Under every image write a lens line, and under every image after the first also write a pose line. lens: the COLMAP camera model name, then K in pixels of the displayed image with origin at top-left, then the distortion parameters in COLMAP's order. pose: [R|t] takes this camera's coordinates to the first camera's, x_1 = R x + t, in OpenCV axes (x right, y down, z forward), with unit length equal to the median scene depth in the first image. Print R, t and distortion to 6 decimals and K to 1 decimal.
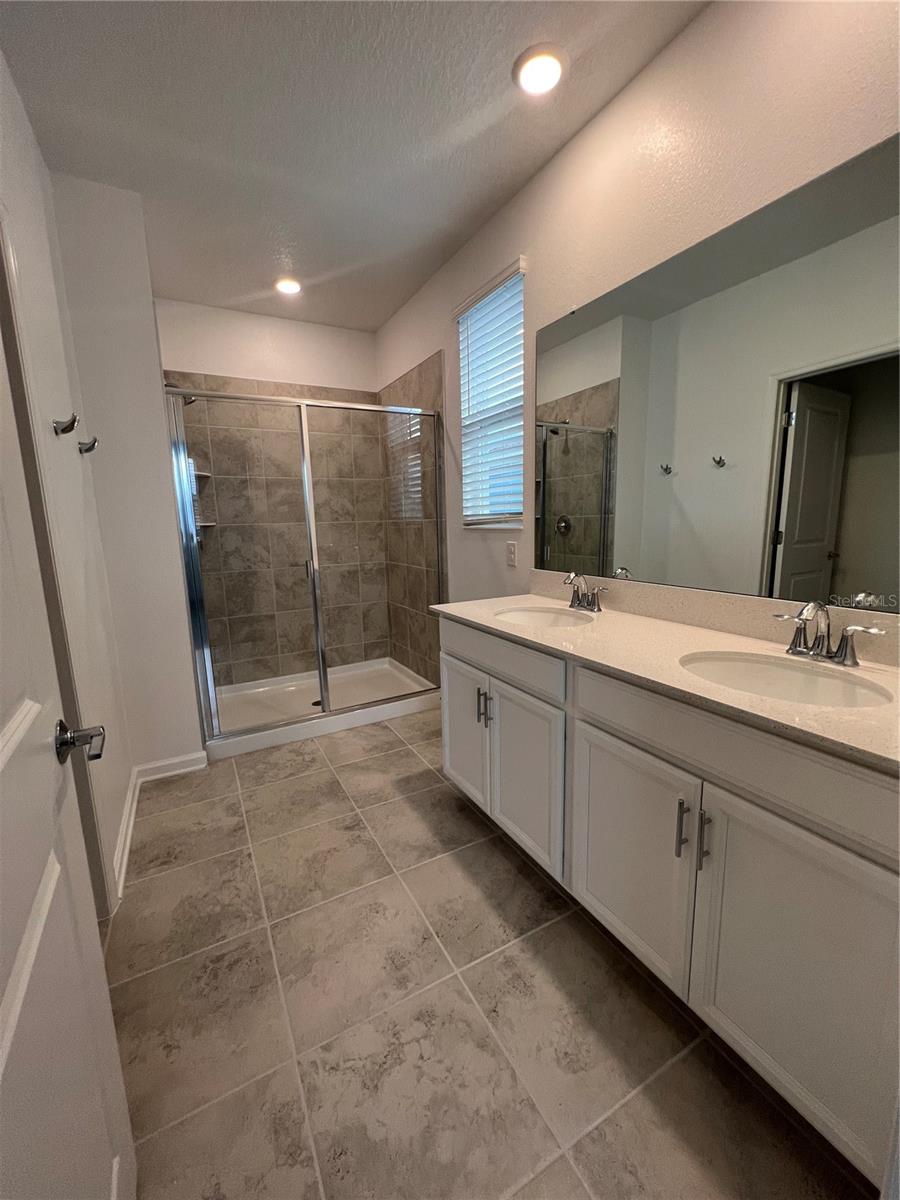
lens RADIAL K [[474.6, 0, 450.2], [0, 474.6, 598.5], [0, 0, 1]] dist [-0.002270, -0.000203]
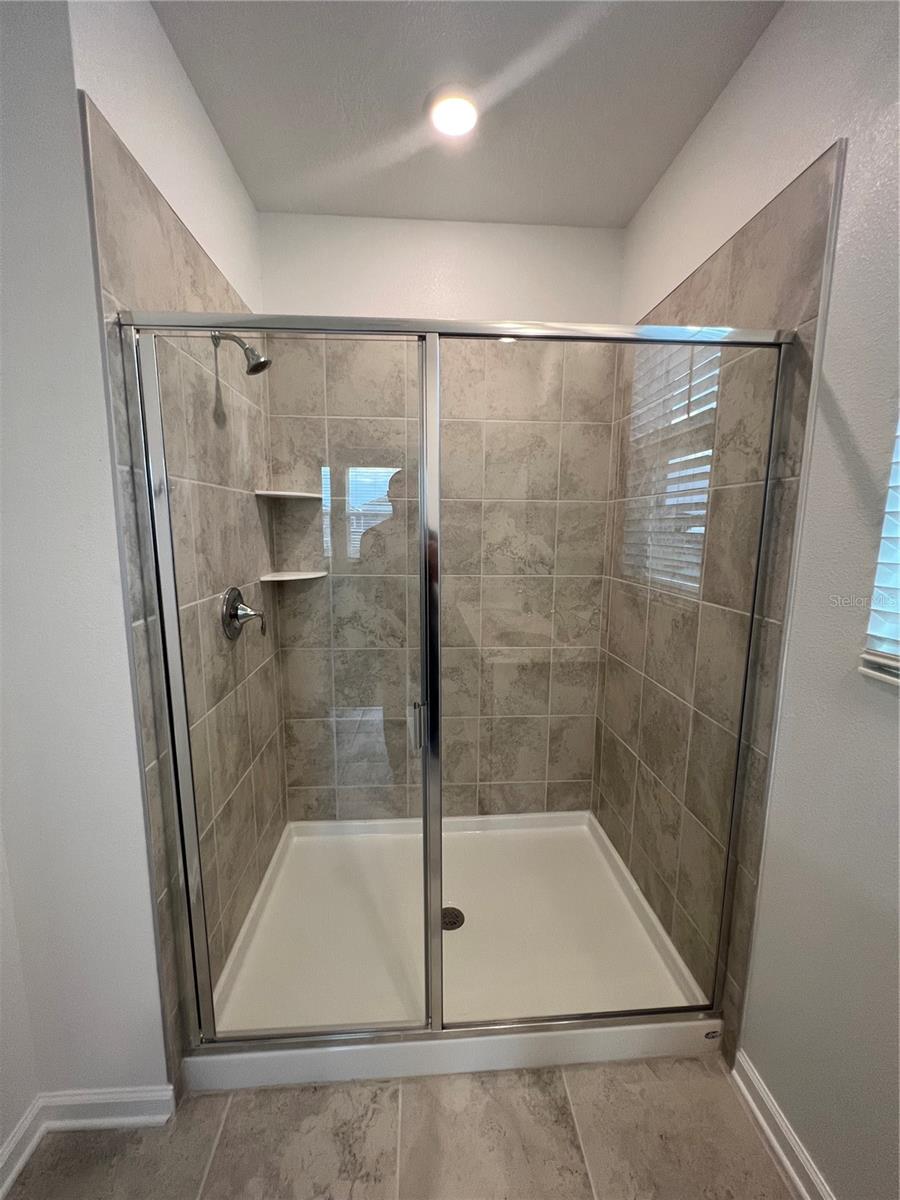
lens RADIAL K [[474.6, 0, 451.3], [0, 474.6, 597.2], [0, 0, 1]] dist [-0.002270, -0.000203]
pose [[0.905906, 0.094364, -0.412830, -0.077038], [-0.099510, 0.994995, 0.009071, -0.134673], [0.411620, 0.032863, 0.910763, 0.452713]]
